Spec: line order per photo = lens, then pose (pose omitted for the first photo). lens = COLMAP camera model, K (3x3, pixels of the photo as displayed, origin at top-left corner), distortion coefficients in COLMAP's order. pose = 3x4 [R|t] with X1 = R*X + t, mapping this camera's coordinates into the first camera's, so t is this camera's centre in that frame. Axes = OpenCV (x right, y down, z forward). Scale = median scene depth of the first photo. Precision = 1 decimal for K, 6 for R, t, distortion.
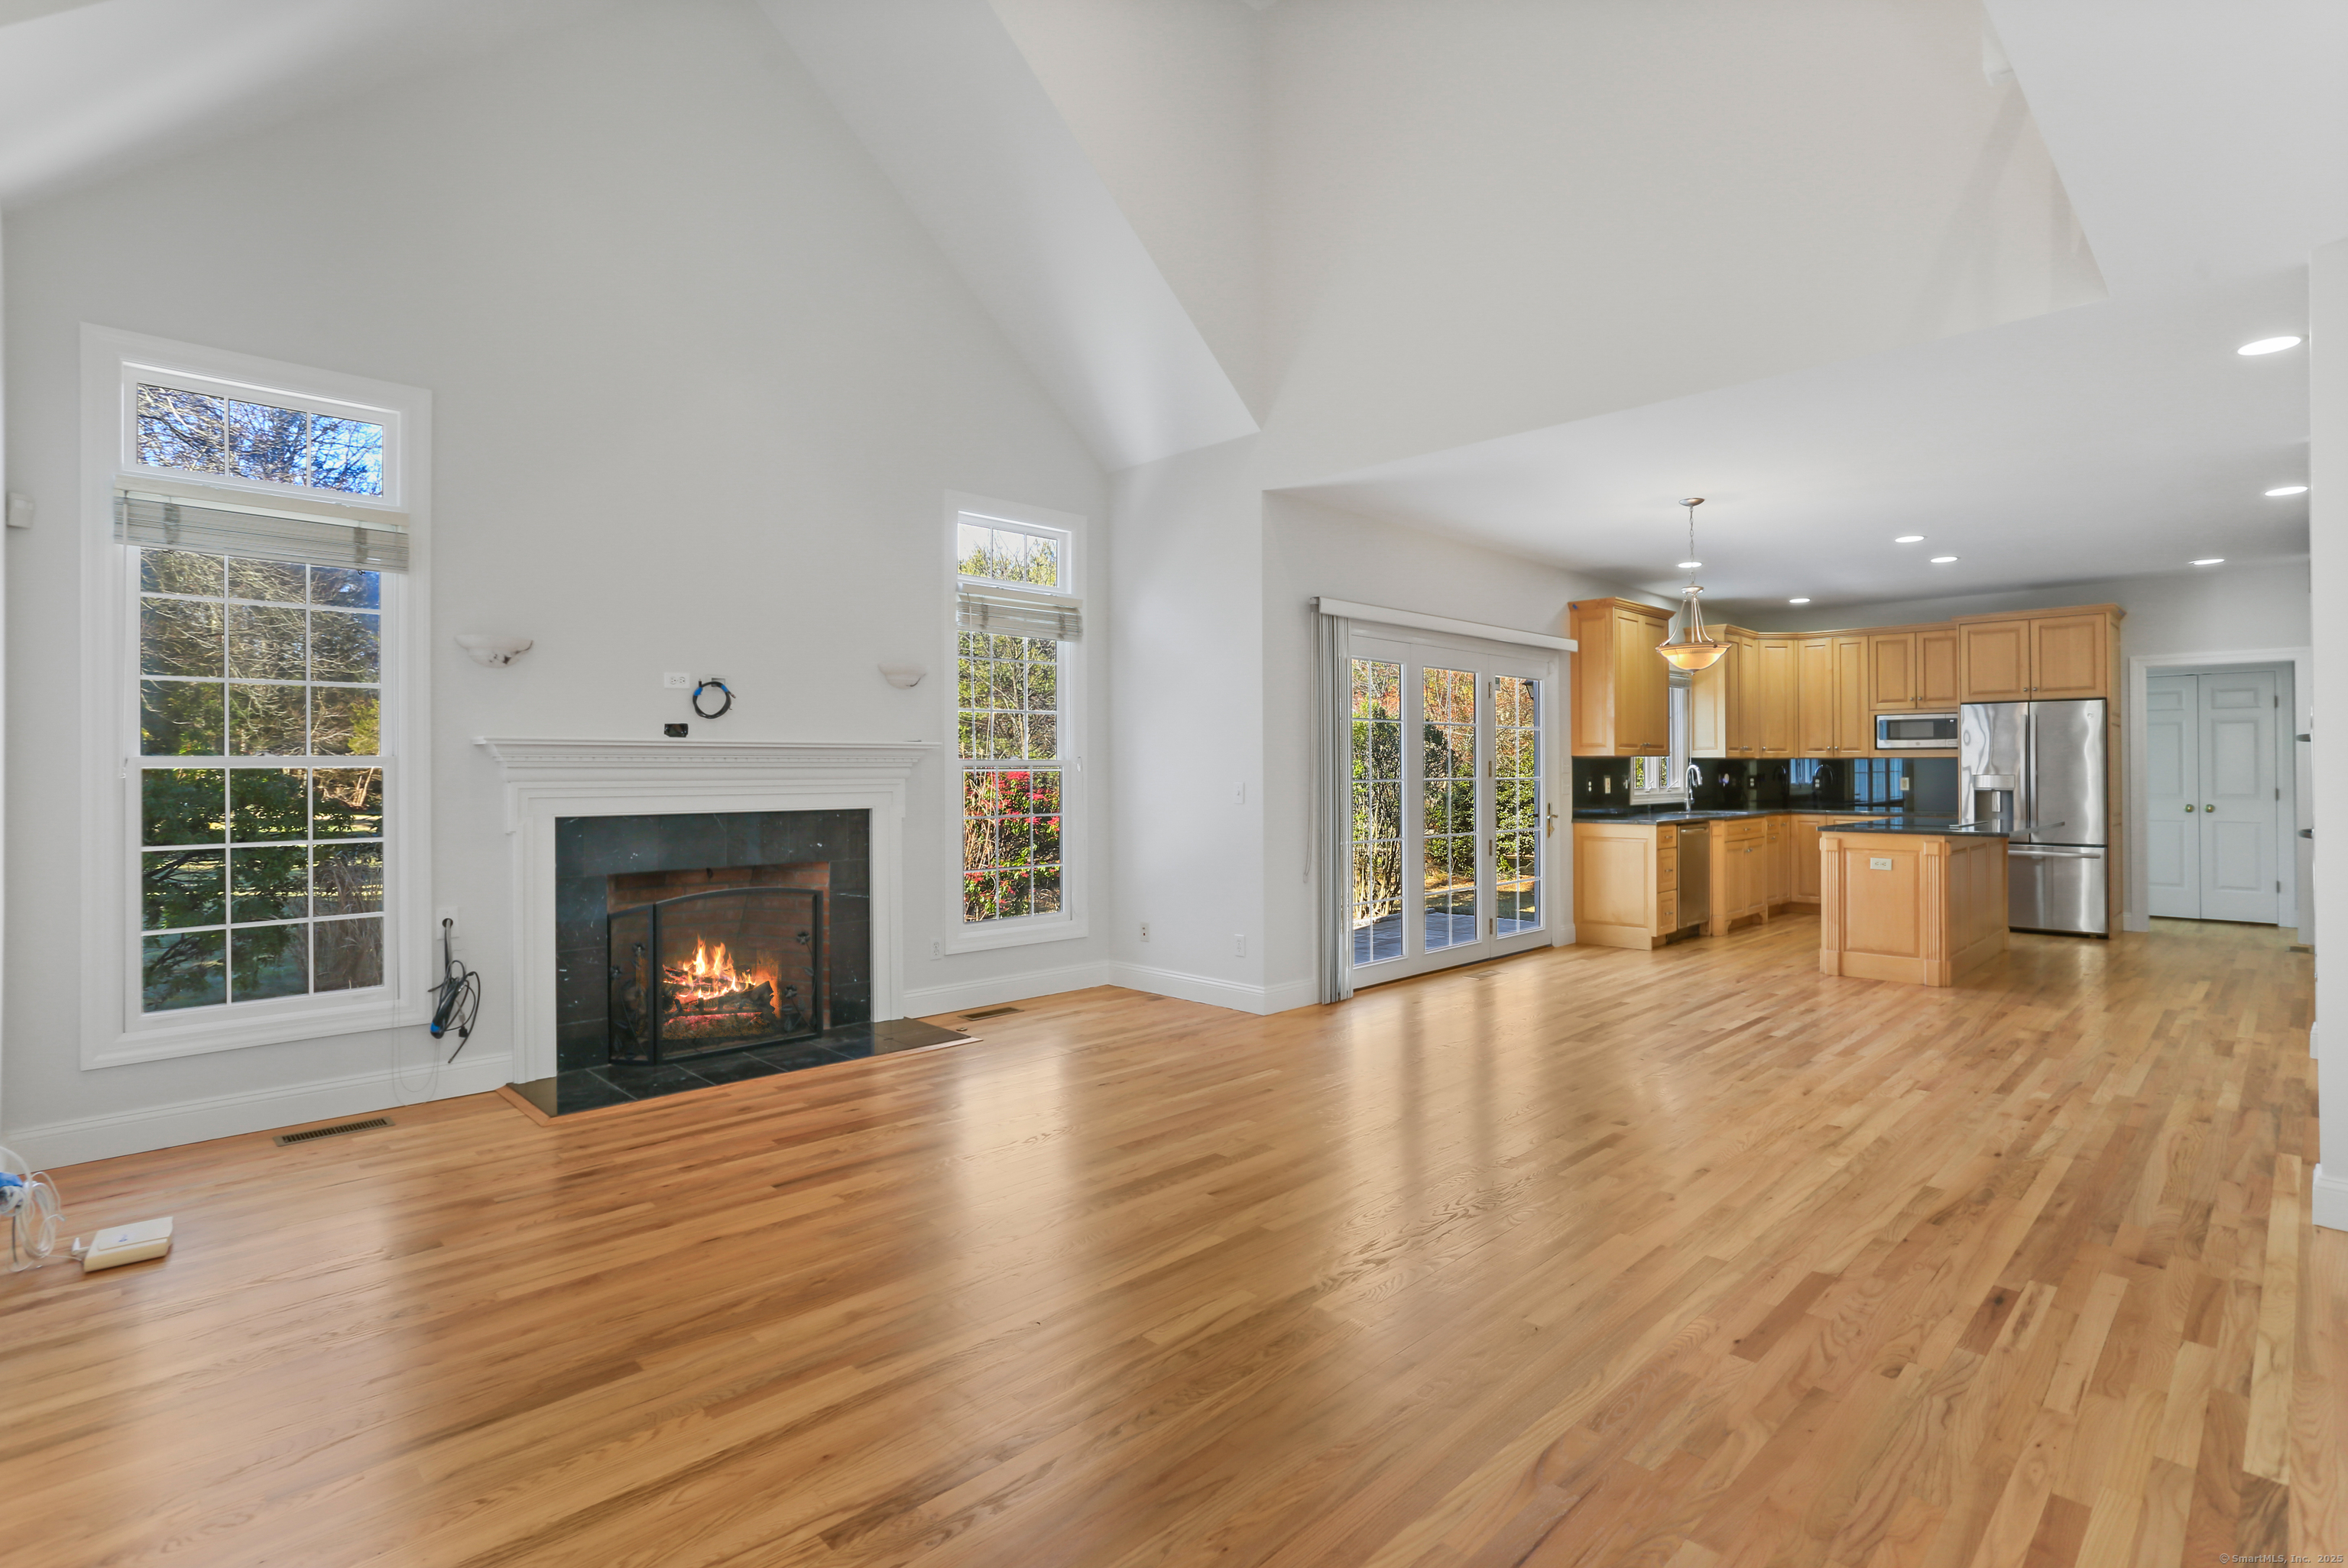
lens RADIAL K [[1142.1, 0, 1172.7], [0, 1142.1, 763.5], [0, 0, 1]] dist [-0.064398, 0.031426]
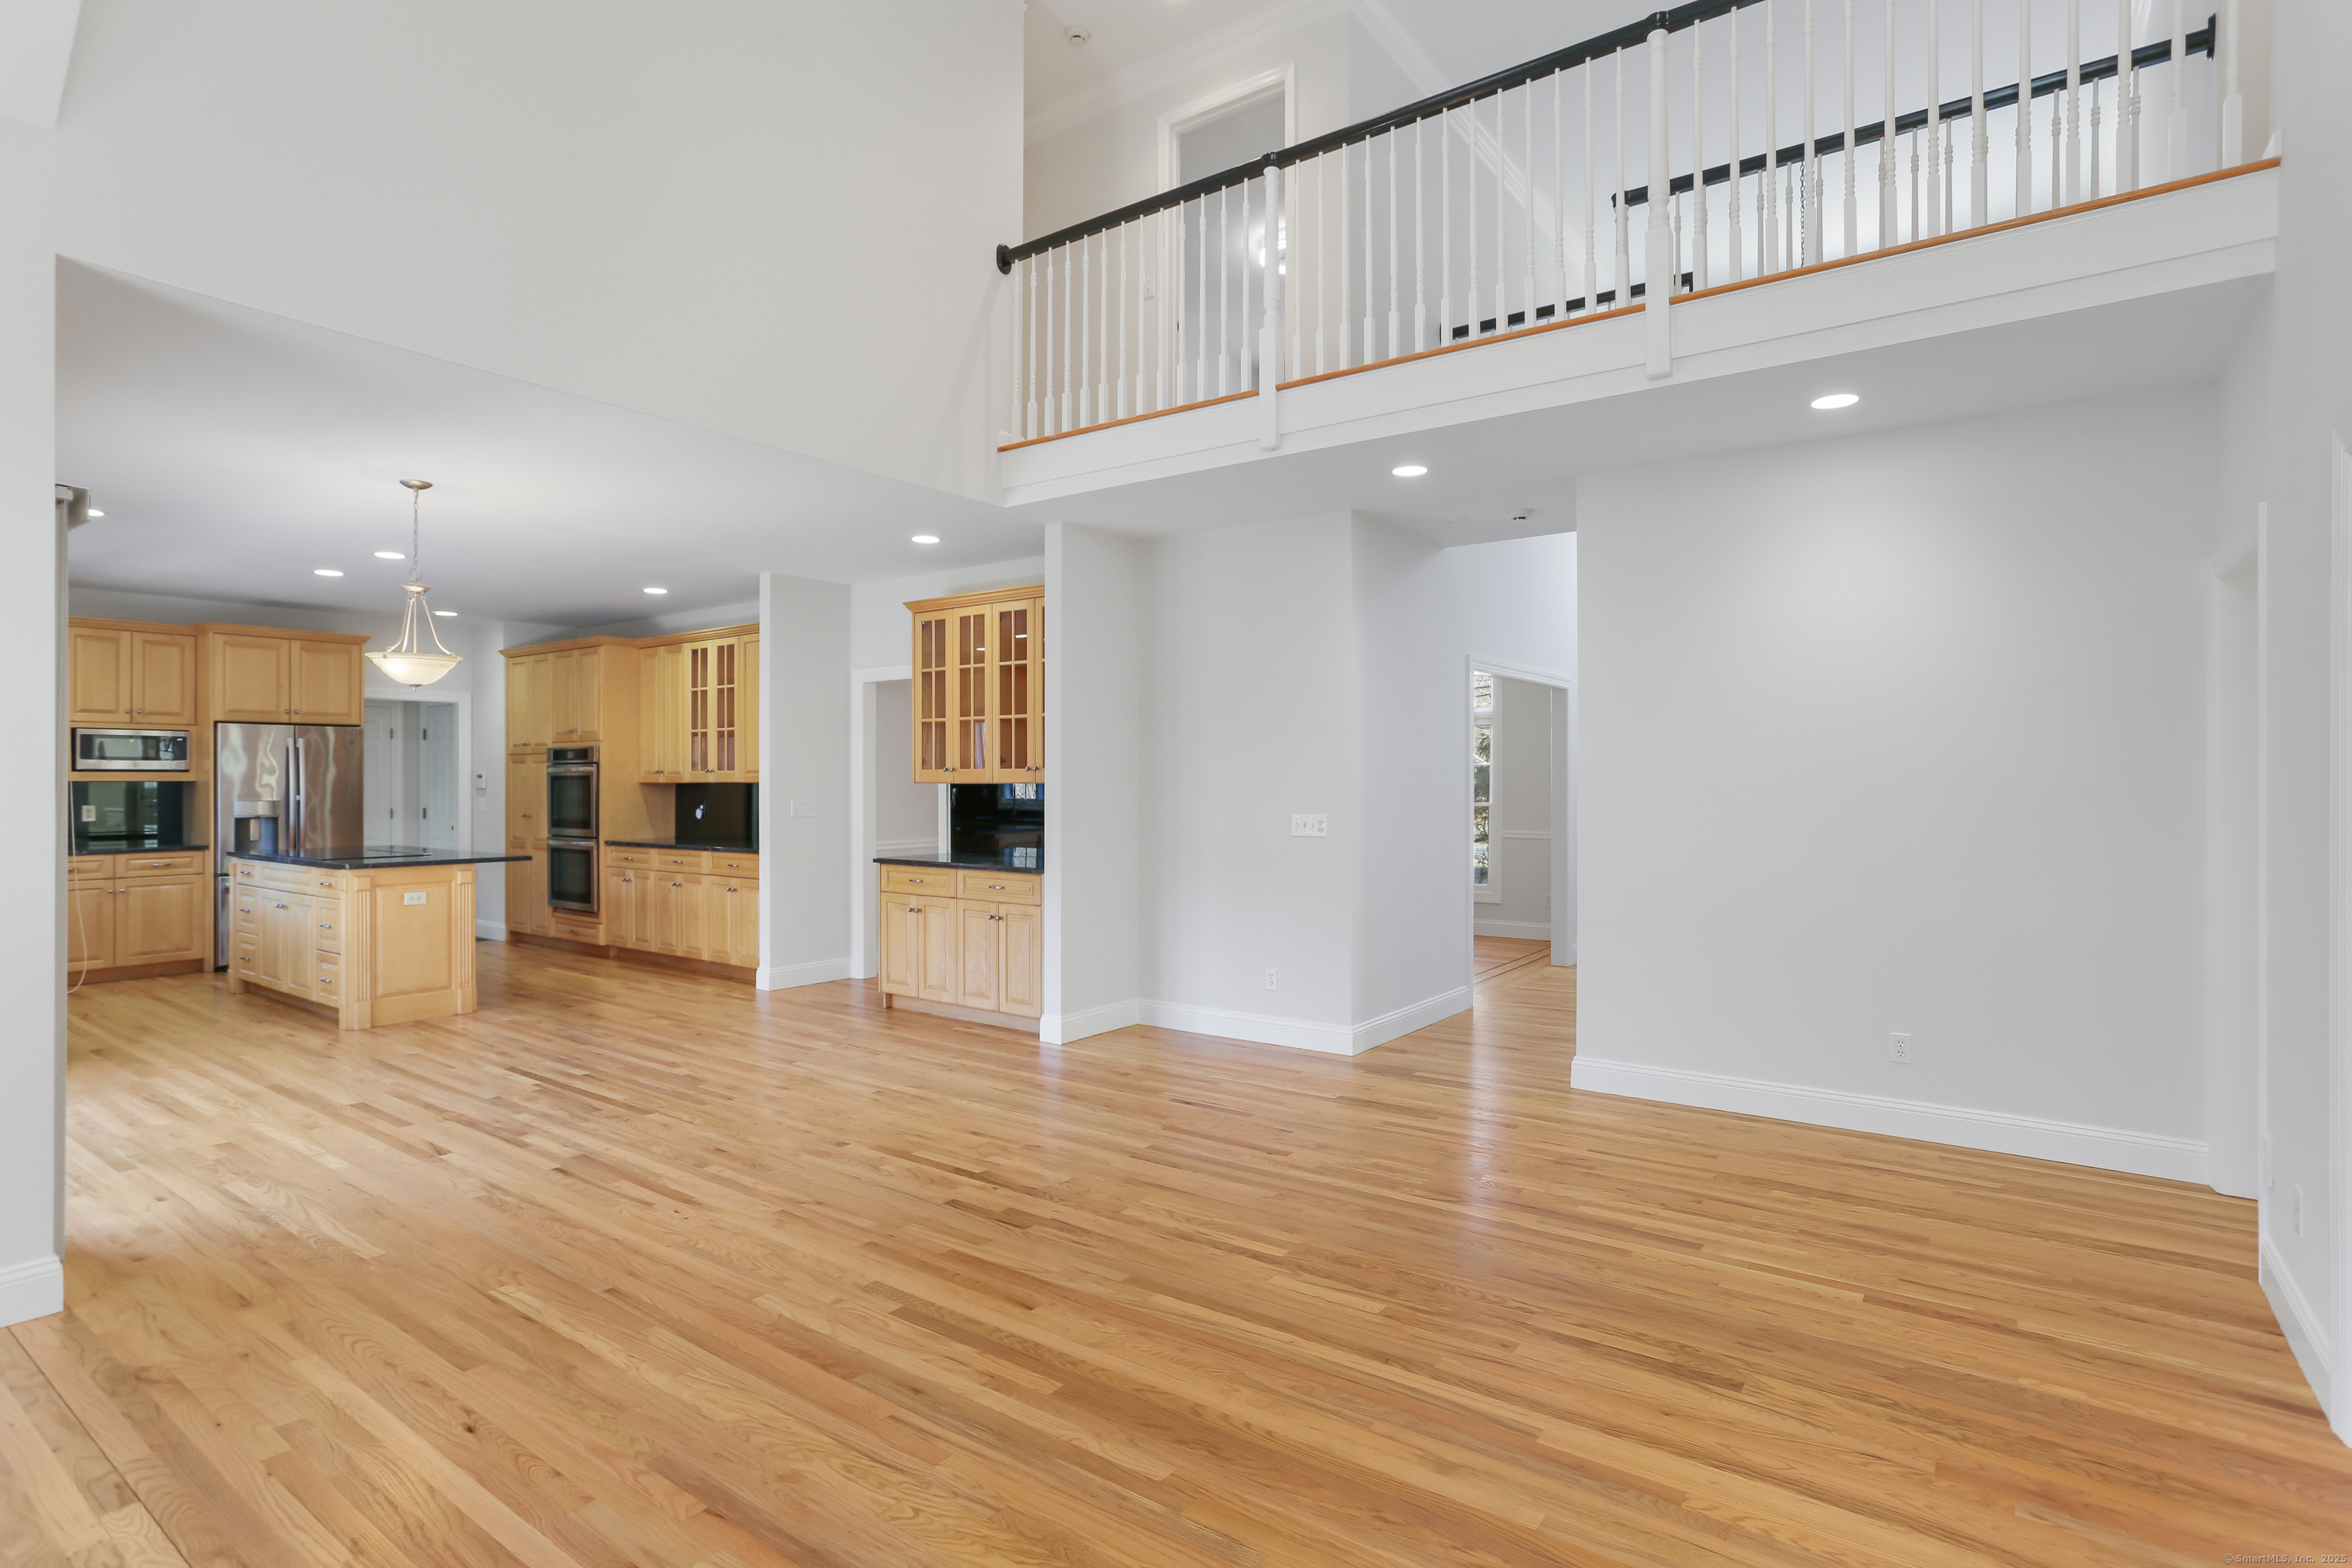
lens RADIAL K [[1170.2, 0, 1176.0], [0, 1170.2, 784.0], [0, 0, 1]] dist [-0.067317, 0.033946]
pose [[-0.167390, -0.000050, 0.985891, -0.435672], [-0.005646, 0.999984, -0.000908, -0.009994], [-0.985875, -0.005718, -0.167387, 0.531807]]
